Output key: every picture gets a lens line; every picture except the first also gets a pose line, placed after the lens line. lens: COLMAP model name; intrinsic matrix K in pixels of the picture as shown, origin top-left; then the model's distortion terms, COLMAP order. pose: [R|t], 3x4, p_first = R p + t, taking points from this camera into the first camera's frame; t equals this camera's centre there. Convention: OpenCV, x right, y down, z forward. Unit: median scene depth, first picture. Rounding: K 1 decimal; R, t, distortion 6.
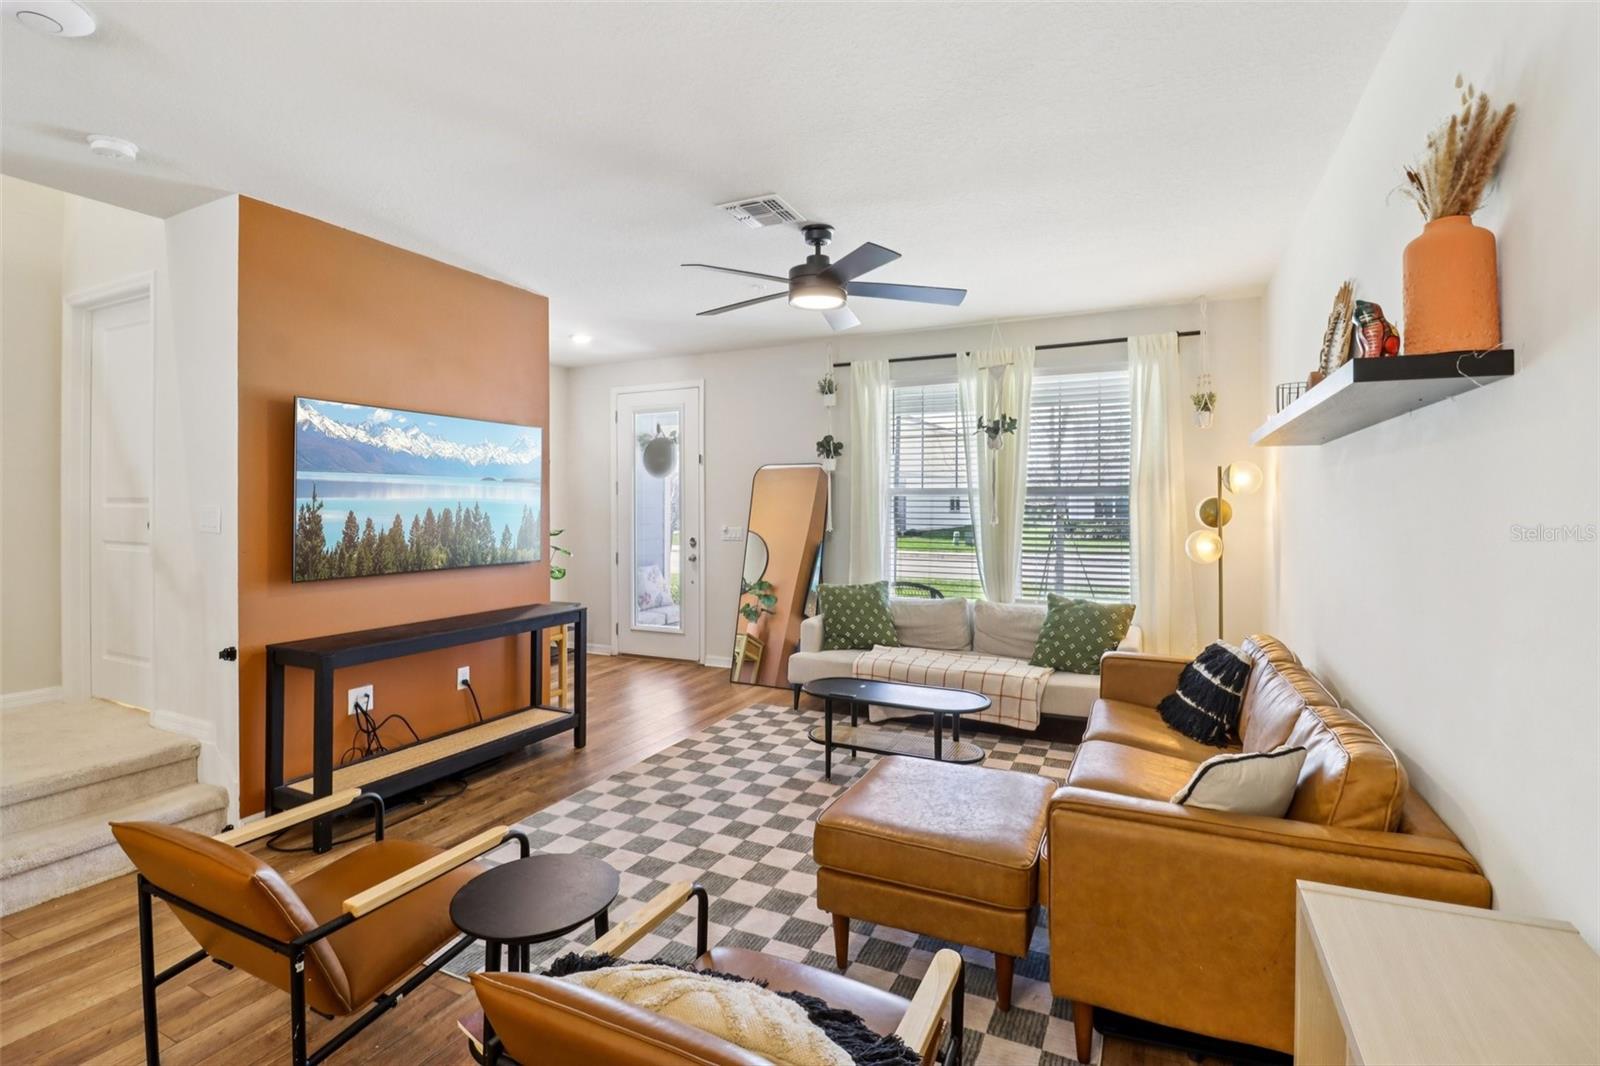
lens RADIAL K [[736.2, 0, 812.1], [0, 736.2, 505.0], [0, 0, 1]] dist [0.010602, -0.026091]
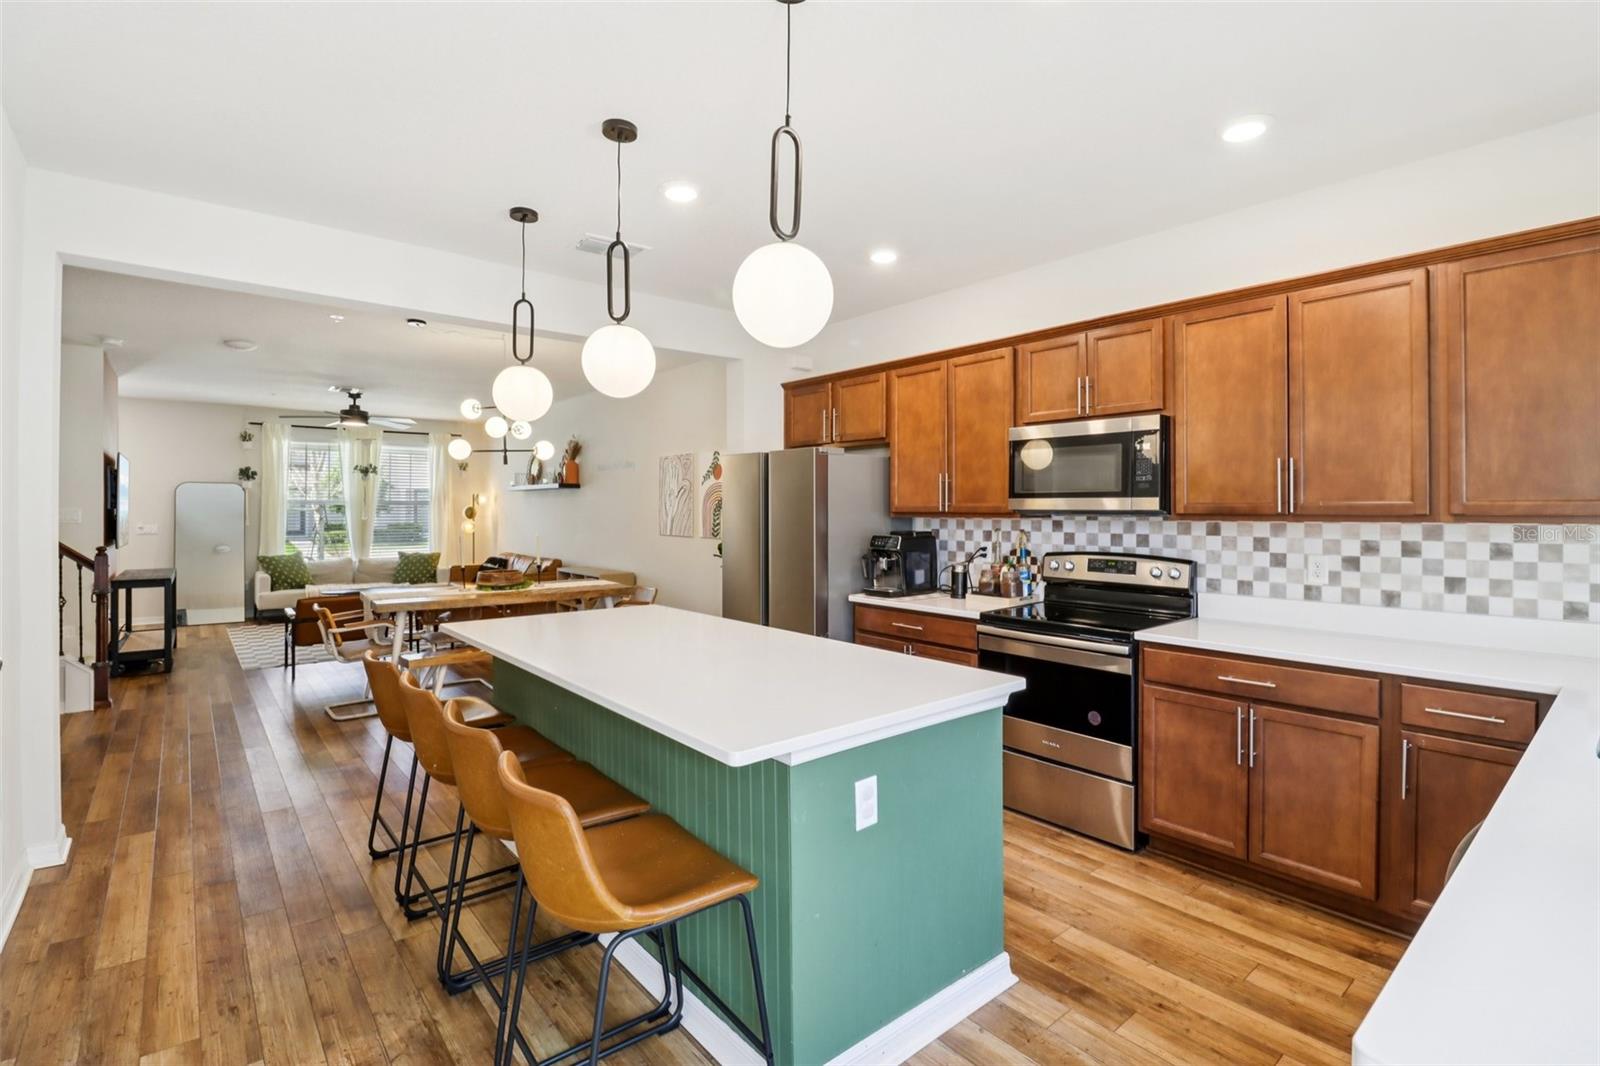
lens RADIAL K [[742.7, 0, 806.8], [0, 742.7, 502.5], [0, 0, 1]] dist [0.004216, -0.014983]
pose [[0.423282, 0.009526, 0.905948, -1.119536], [-0.000456, 0.999947, -0.010301, 0.001421], [-0.905998, 0.003947, 0.423264, -0.972687]]
